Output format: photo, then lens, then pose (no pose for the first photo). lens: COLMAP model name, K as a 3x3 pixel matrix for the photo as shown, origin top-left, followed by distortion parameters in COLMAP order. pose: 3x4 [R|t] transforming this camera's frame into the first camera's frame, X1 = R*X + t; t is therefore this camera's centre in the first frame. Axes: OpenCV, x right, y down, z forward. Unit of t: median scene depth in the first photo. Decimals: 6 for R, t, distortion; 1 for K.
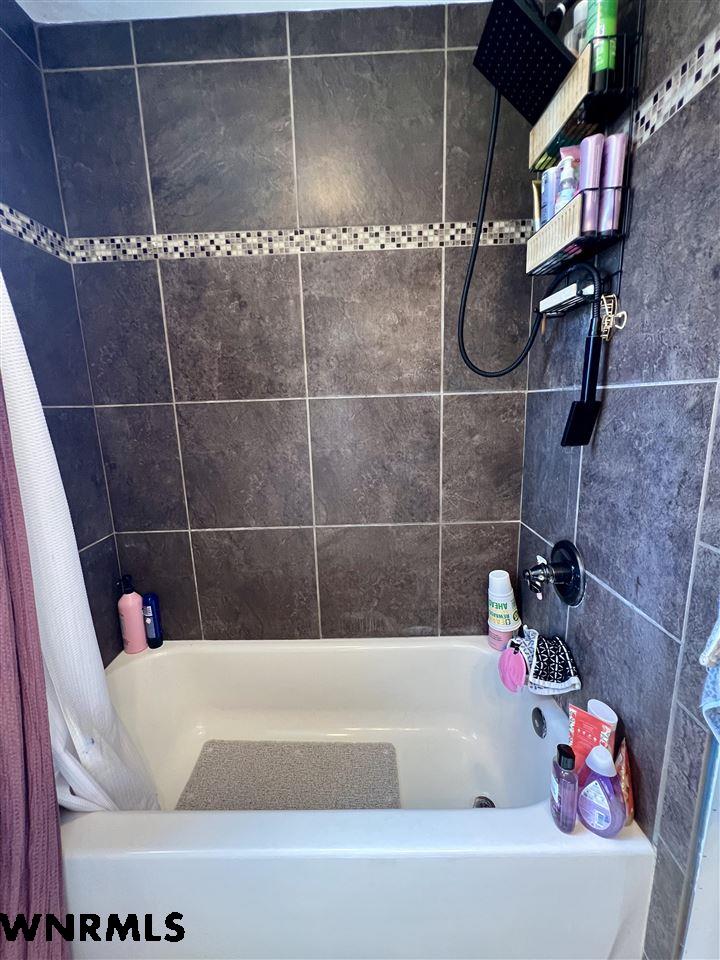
lens RADIAL K [[396.4, 0, 360.0], [0, 396.4, 480.0], [0, 0, 1]] dist [0.003194, 0.000157]
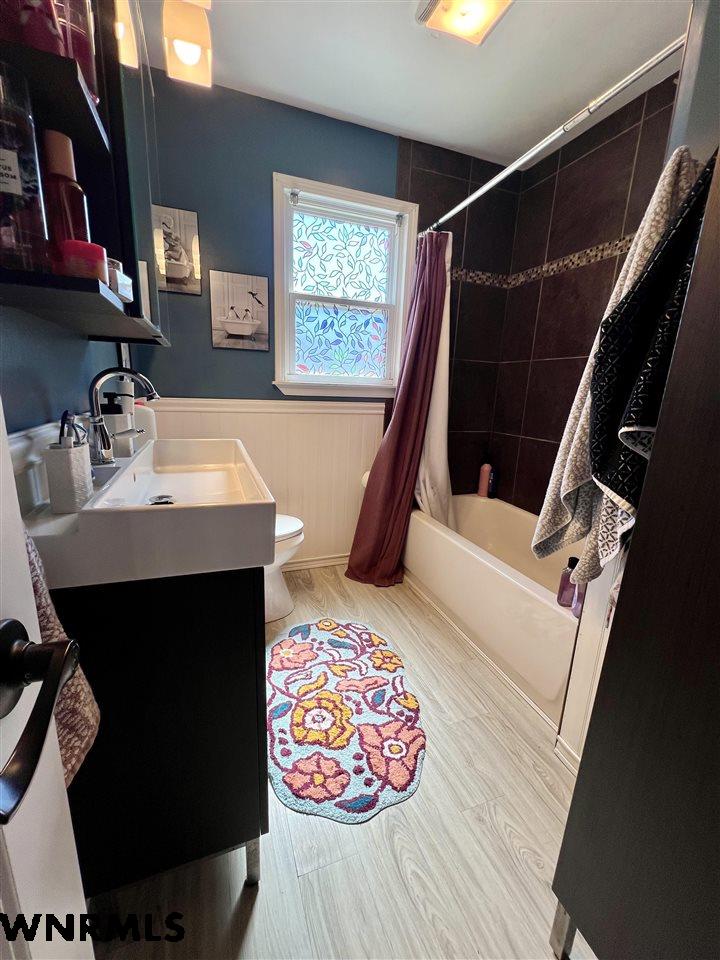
lens RADIAL K [[396.4, 0, 360.0], [0, 396.4, 480.0], [0, 0, 1]] dist [0.003194, 0.000157]
pose [[0.354574, 0.263417, -0.897156, 1.043332], [-0.232594, 0.954184, 0.188236, 0.166919], [0.905637, 0.141929, 0.399598, -0.328189]]
